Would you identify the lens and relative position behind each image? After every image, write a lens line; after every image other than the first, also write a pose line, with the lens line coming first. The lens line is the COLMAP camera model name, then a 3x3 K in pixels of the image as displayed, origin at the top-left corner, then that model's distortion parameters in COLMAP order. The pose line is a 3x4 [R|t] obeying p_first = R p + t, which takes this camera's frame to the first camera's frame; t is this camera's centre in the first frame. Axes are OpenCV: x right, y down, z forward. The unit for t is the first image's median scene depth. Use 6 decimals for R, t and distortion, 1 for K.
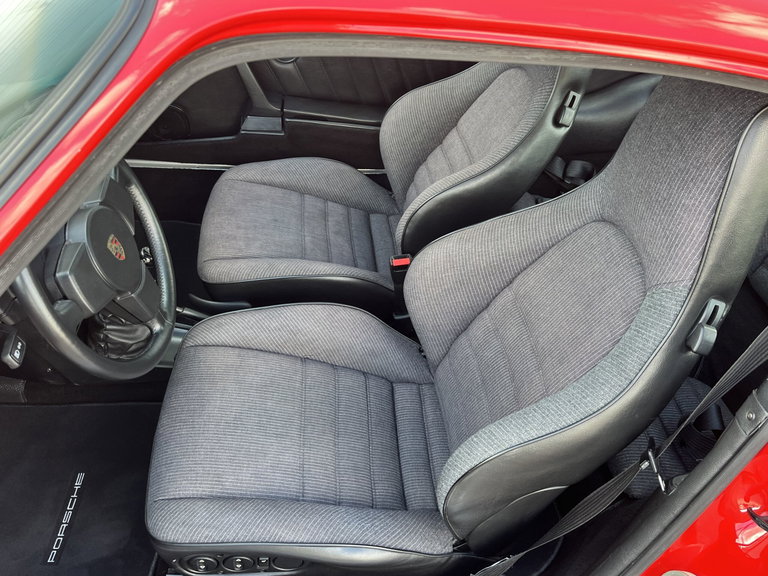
lens RADIAL K [[635.1, 0, 391.0], [0, 635.1, 282.8], [0, 0, 1]] dist [0.016169, -0.008714]
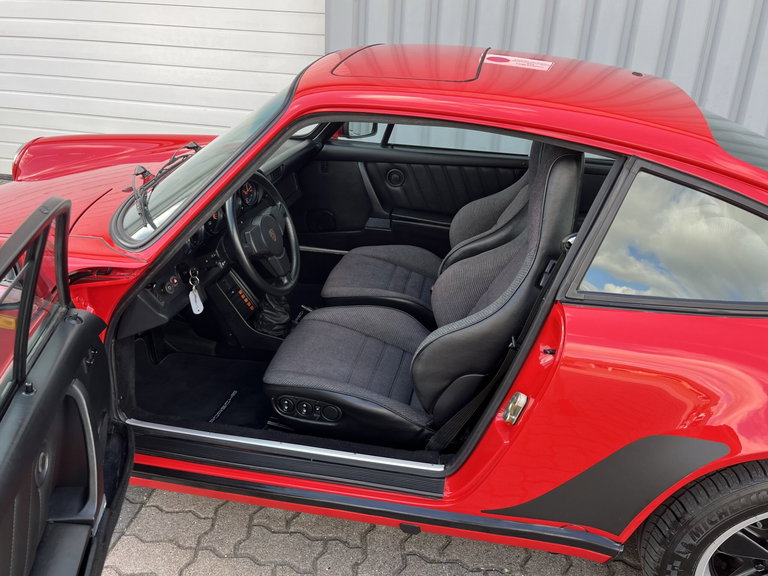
lens RADIAL K [[626.0, 0, 381.0], [0, 626.0, 288.2], [0, 0, 1]] dist [0.010895, -0.002721]
pose [[0.956065, 0.054212, -0.288099, 0.360251], [-0.132474, 0.956583, -0.259616, 0.423456], [0.261516, 0.286375, 0.921737, -0.531689]]
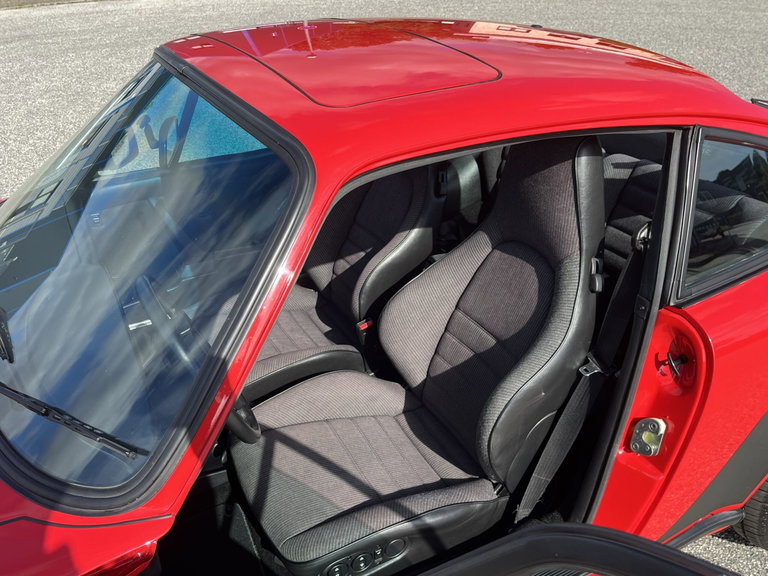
lens RADIAL K [[653.5, 0, 377.8], [0, 653.5, 288.6], [0, 0, 1]] dist [0.028406, -0.043947]
pose [[0.918119, -0.306188, 0.251608, -0.291757], [0.344721, 0.930227, -0.125873, 0.077030], [-0.195512, 0.202301, 0.959609, -0.316896]]
